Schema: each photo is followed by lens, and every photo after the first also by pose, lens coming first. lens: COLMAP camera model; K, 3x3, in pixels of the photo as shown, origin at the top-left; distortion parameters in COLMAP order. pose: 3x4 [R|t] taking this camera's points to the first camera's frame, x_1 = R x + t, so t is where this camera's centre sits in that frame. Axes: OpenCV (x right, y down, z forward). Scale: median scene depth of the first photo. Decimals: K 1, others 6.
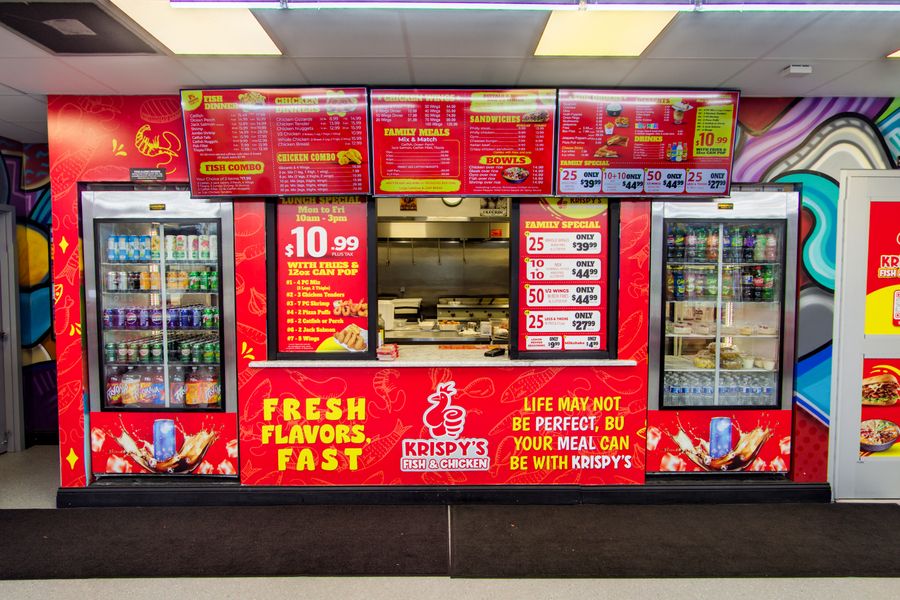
lens RADIAL K [[550.4, 0, 453.5], [0, 550.4, 302.3], [0, 0, 1]] dist [-0.037660, 0.031668]
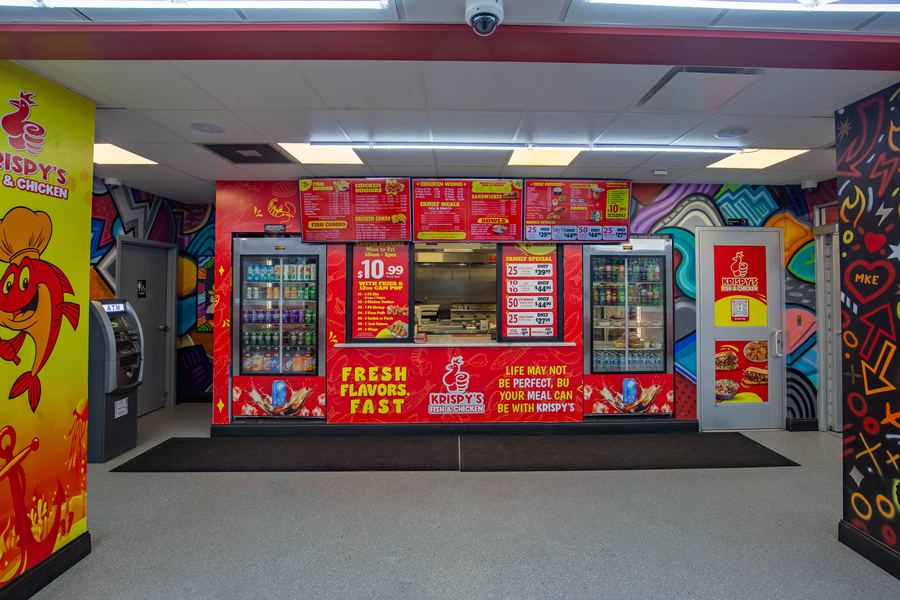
lens RADIAL K [[447.2, 0, 467.0], [0, 447.2, 271.1], [0, 0, 1]] dist [-0.024051, 0.001084]
pose [[0.999949, 0.000453, 0.010121, 0.001626], [0.000373, 0.996678, -0.081442, 0.003095], [-0.010124, 0.081442, 0.996627, -0.317476]]
